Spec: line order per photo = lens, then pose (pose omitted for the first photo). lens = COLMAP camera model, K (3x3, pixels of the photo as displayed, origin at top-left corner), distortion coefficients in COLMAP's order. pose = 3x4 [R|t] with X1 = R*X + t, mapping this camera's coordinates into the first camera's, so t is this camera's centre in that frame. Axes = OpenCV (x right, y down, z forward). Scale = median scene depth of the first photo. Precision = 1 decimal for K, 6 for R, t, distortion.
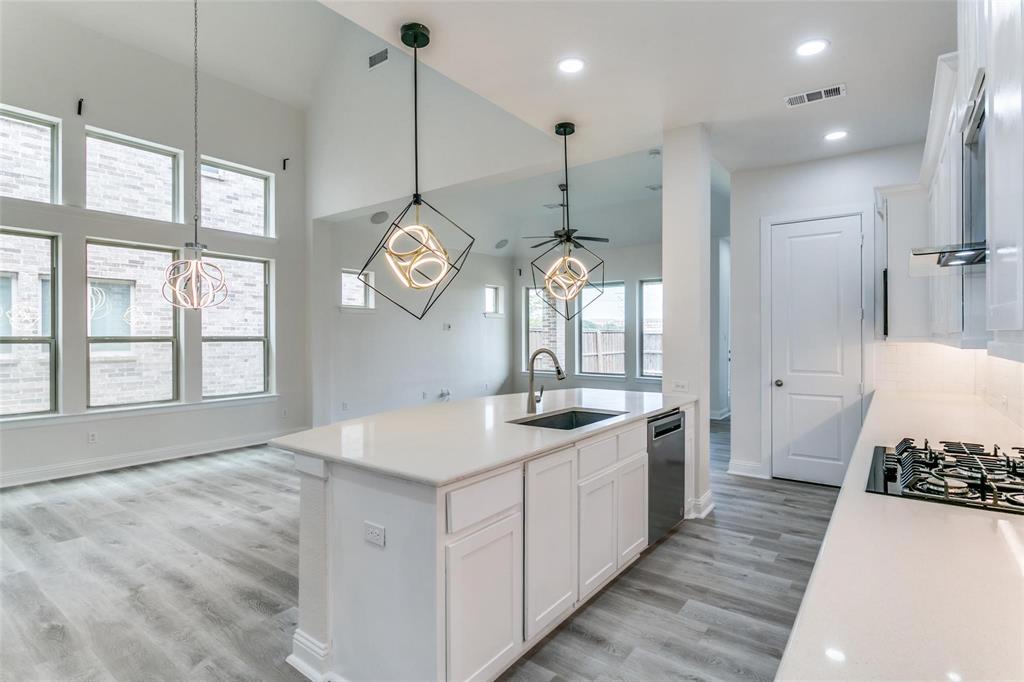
lens RADIAL K [[495.6, 0, 508.2], [0, 495.6, 335.6], [0, 0, 1]] dist [0.004996, -0.001031]
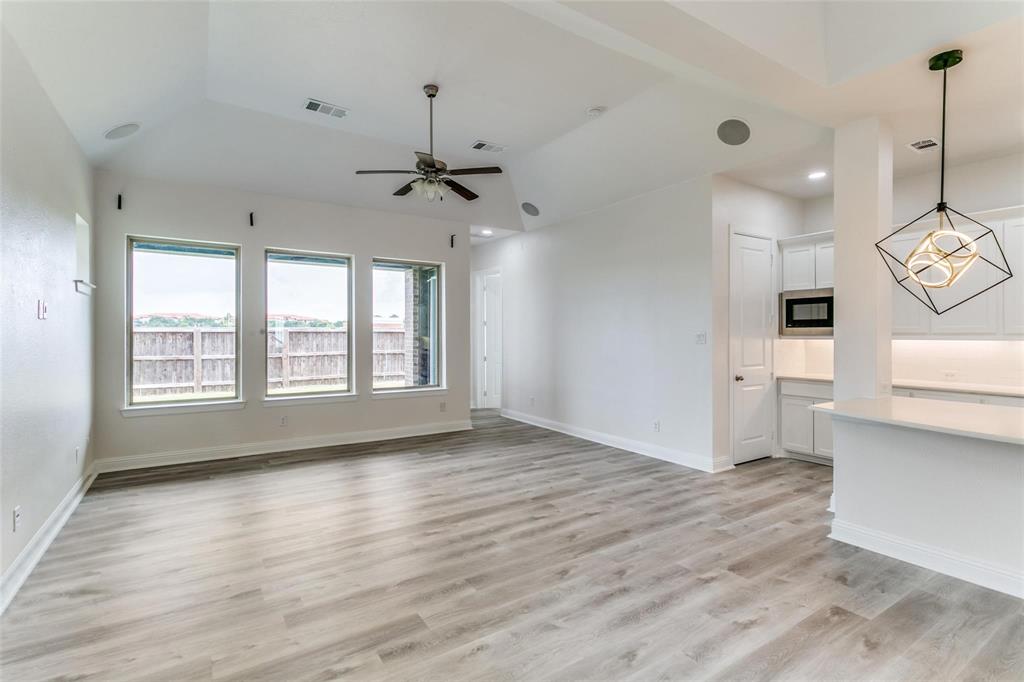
lens RADIAL K [[495.6, 0, 511.0], [0, 495.6, 330.3], [0, 0, 1]] dist [0.004996, -0.001031]
pose [[0.336888, 0.007846, 0.941512, -0.818917], [0.000712, 0.999963, -0.008588, 0.000310], [-0.941544, 0.003564, 0.336870, 1.407139]]
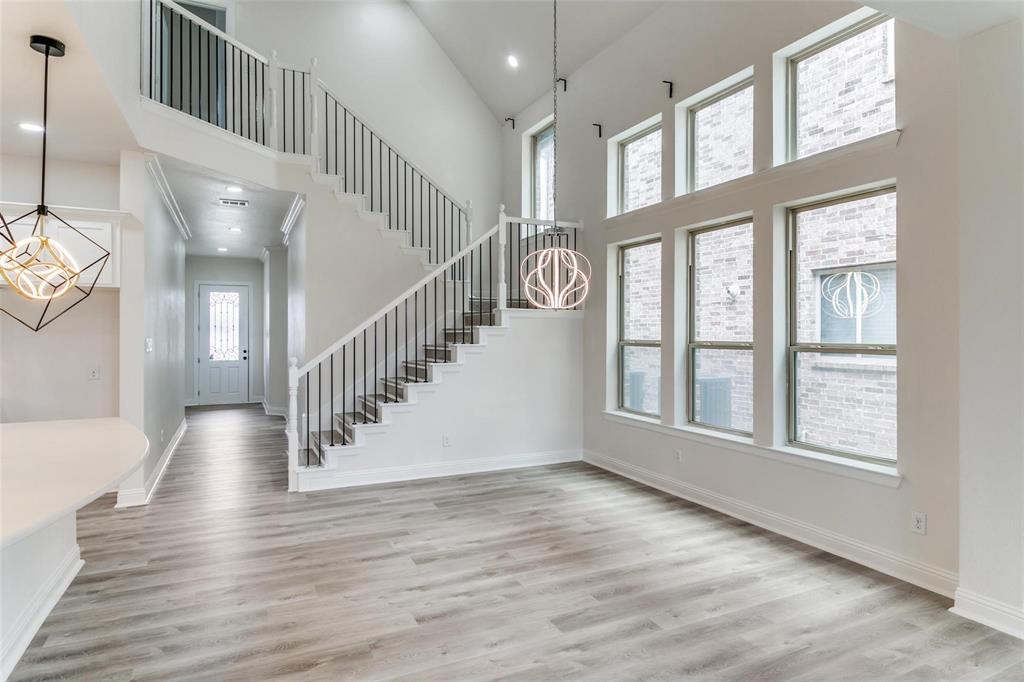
lens RADIAL K [[584.2, 0, 516.3], [0, 584.2, 331.6], [0, 0, 1]] dist [-0.017214, 0.000520]
pose [[-0.443901, 0.000887, -0.896076, 0.294947], [0.000058, 1.000000, 0.000962, -0.020596], [0.896076, 0.000375, -0.443901, 1.645255]]
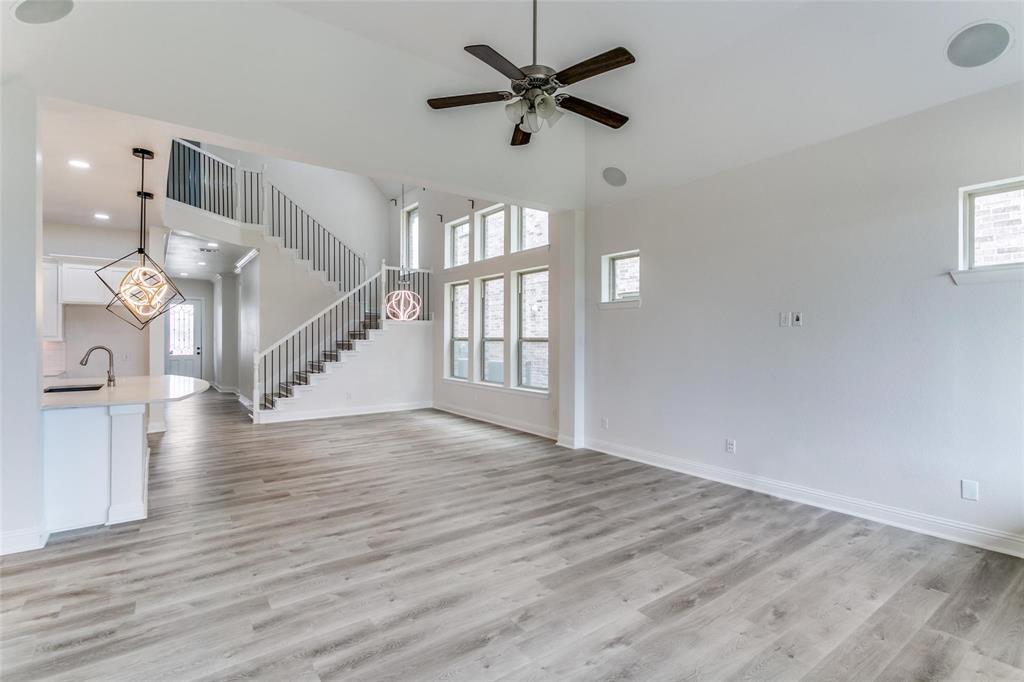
lens RADIAL K [[495.6, 0, 517.6], [0, 495.6, 339.3], [0, 0, 1]] dist [0.004996, -0.001031]
pose [[-0.271777, 0.005906, -0.962342, 1.001310], [-0.001239, 0.999978, 0.006487, -0.003510], [0.962360, 0.002956, -0.271763, 2.177306]]
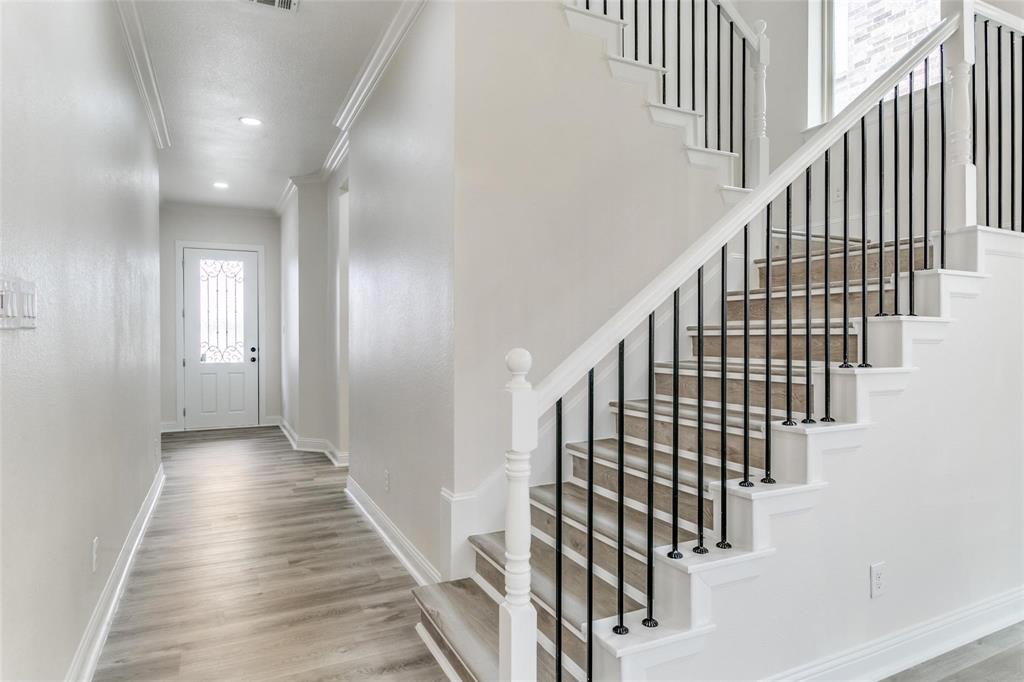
lens RADIAL K [[599.1, 0, 514.2], [0, 599.1, 346.2], [0, 0, 1]] dist [-0.008904, -0.001381]
pose [[-0.436620, 0.019261, -0.899440, -0.353161], [0.000263, 0.999773, 0.021282, 0.032423], [0.899646, 0.009056, -0.436527, 0.708567]]
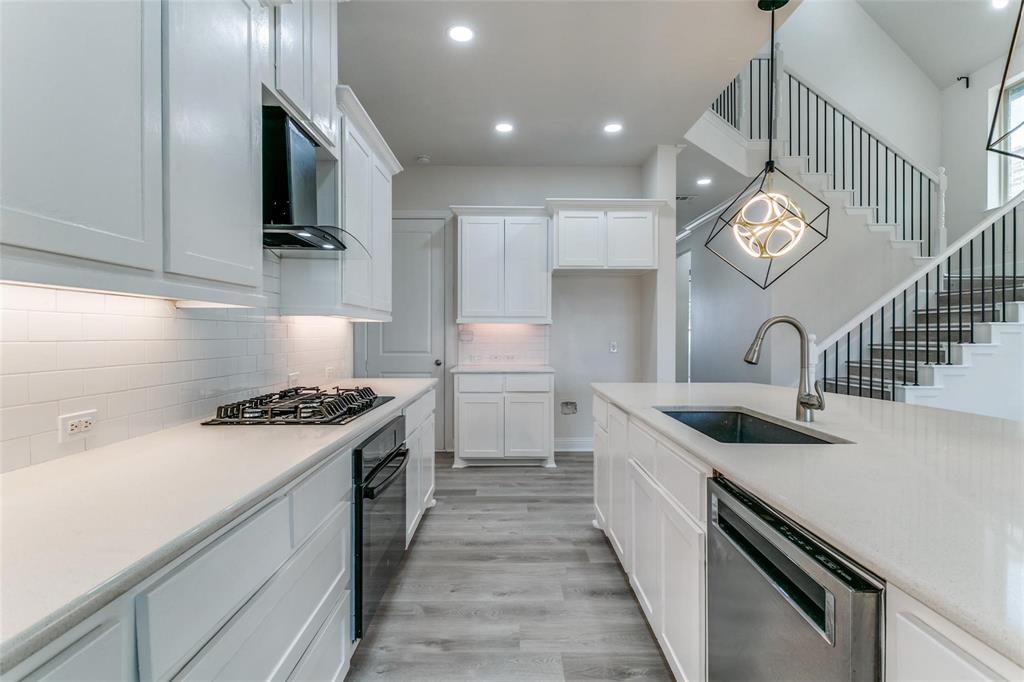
lens RADIAL K [[495.6, 0, 519.2], [0, 495.6, 338.5], [0, 0, 1]] dist [0.004996, -0.001031]
pose [[-0.775236, 0.007790, -0.631623, 0.568062], [-0.000284, 0.999920, 0.012681, 0.039025], [0.631671, 0.010010, -0.775172, 1.007852]]
